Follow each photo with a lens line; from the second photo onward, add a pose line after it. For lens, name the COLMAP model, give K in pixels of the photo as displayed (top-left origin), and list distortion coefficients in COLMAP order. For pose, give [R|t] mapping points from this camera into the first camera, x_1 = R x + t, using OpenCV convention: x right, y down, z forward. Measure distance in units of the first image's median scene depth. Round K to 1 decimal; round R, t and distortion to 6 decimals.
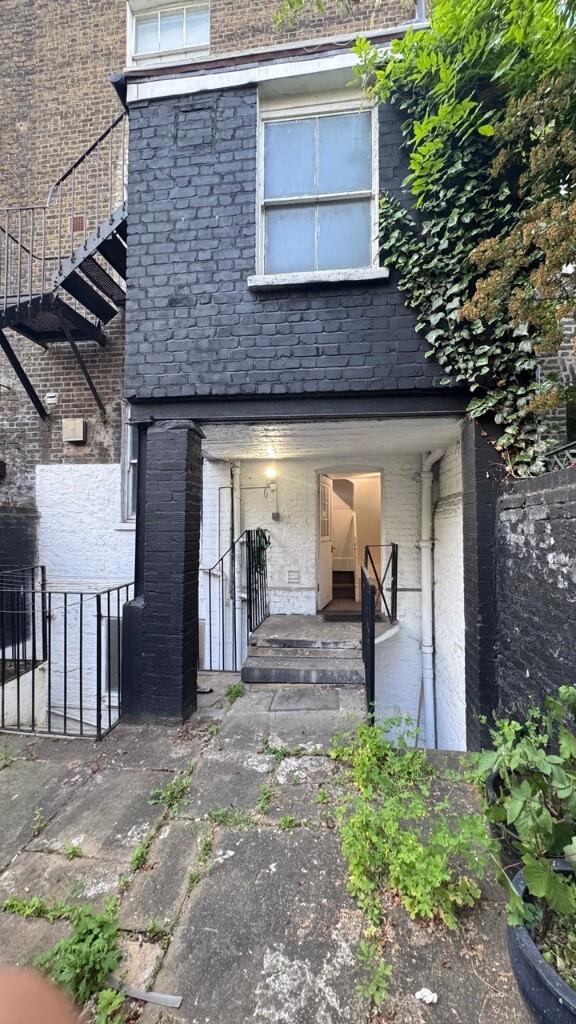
lens RADIAL K [[408.8, 0, 288.4], [0, 408.8, 513.0], [0, 0, 1]] dist [-0.001719, 0.000391]
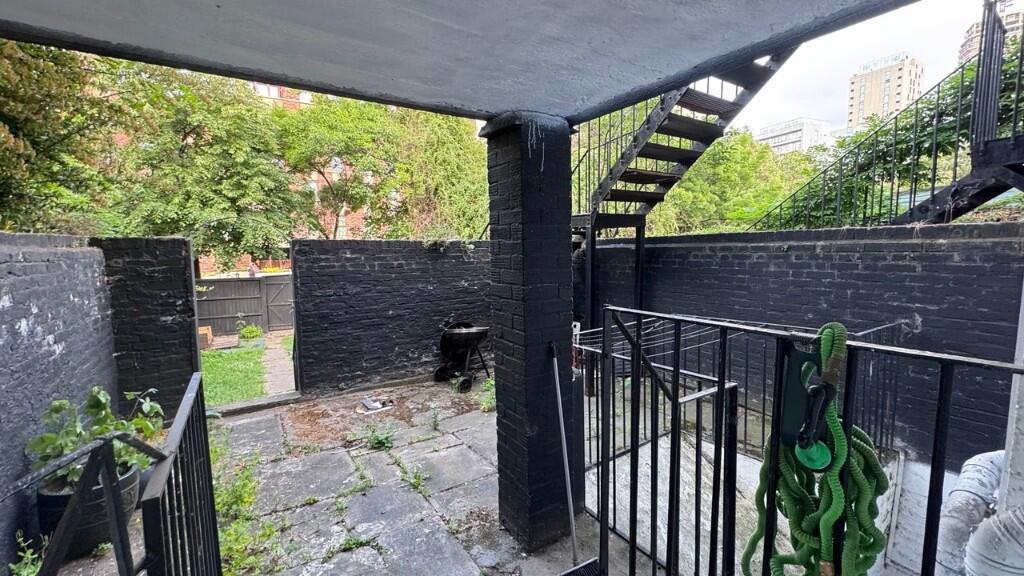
lens RADIAL K [[408.8, 0, 511.0], [0, 408.8, 288.2], [0, 0, 1]] dist [-0.001719, 0.000391]
pose [[-0.757674, 0.077727, -0.647989, 0.208025], [0.037549, 0.996430, 0.075617, 0.001686], [0.651553, 0.032962, -0.757887, 1.606753]]
